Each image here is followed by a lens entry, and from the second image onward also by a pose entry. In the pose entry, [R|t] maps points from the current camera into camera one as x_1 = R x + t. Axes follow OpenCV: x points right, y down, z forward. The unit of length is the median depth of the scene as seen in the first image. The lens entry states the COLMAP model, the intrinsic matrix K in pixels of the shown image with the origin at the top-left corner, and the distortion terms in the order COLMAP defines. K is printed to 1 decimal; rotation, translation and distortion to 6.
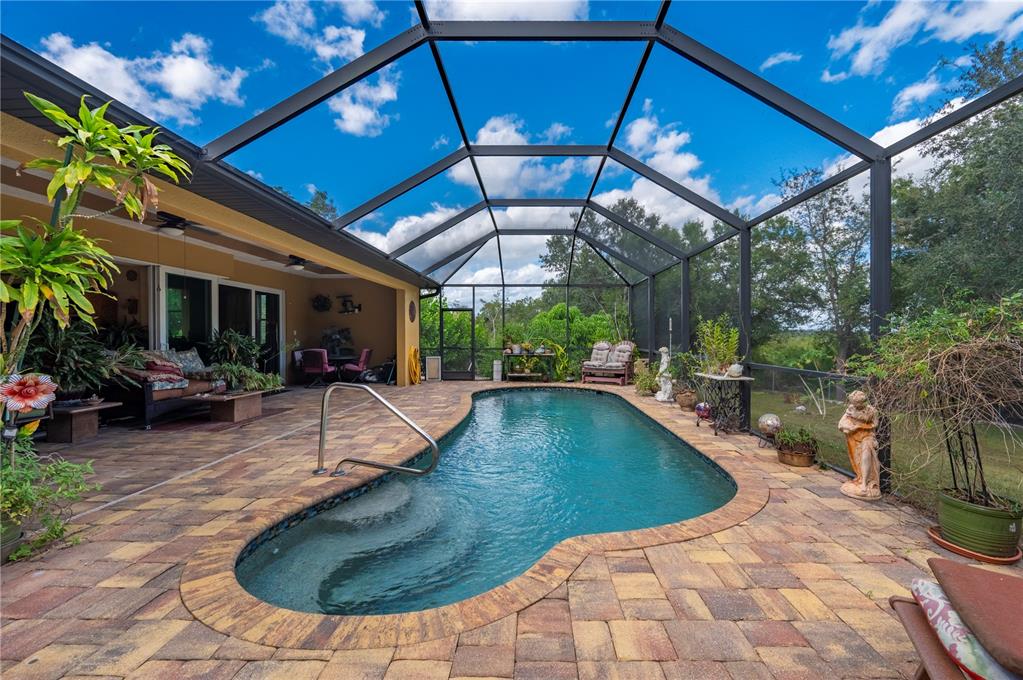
lens RADIAL K [[433.0, 0, 514.9], [0, 433.0, 340.3], [0, 0, 1]] dist [-0.002446, 0.000568]
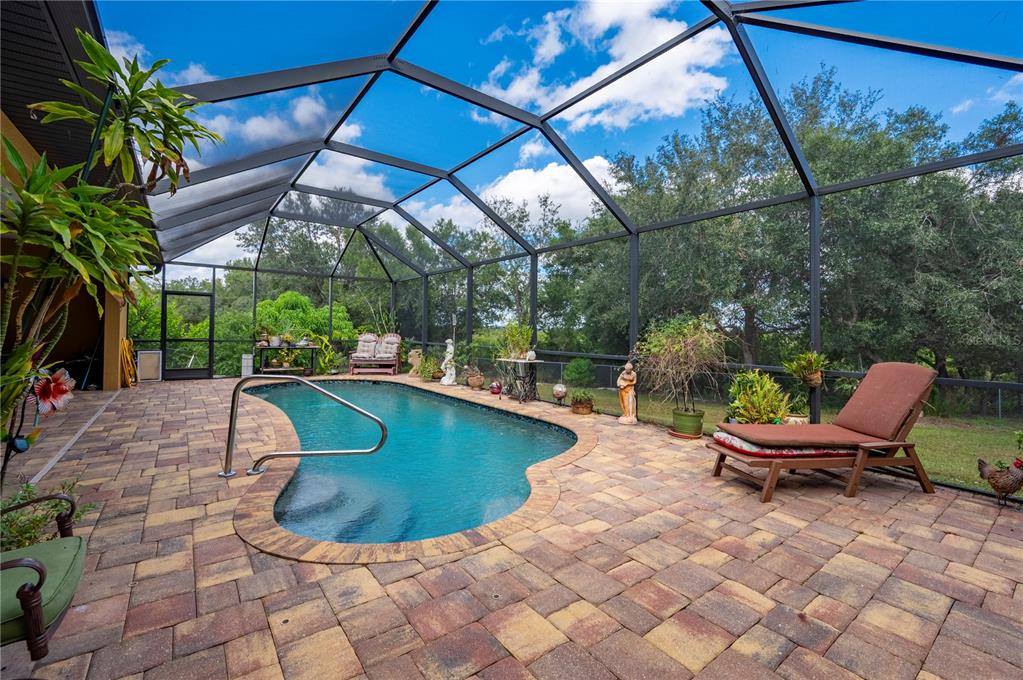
lens RADIAL K [[433.0, 0, 507.8], [0, 433.0, 333.7], [0, 0, 1]] dist [-0.002446, 0.000568]
pose [[0.797775, 0.008605, 0.602894, -0.571022], [-0.009674, 0.999952, -0.001471, 0.002800], [-0.602878, -0.004659, 0.797820, -0.092327]]
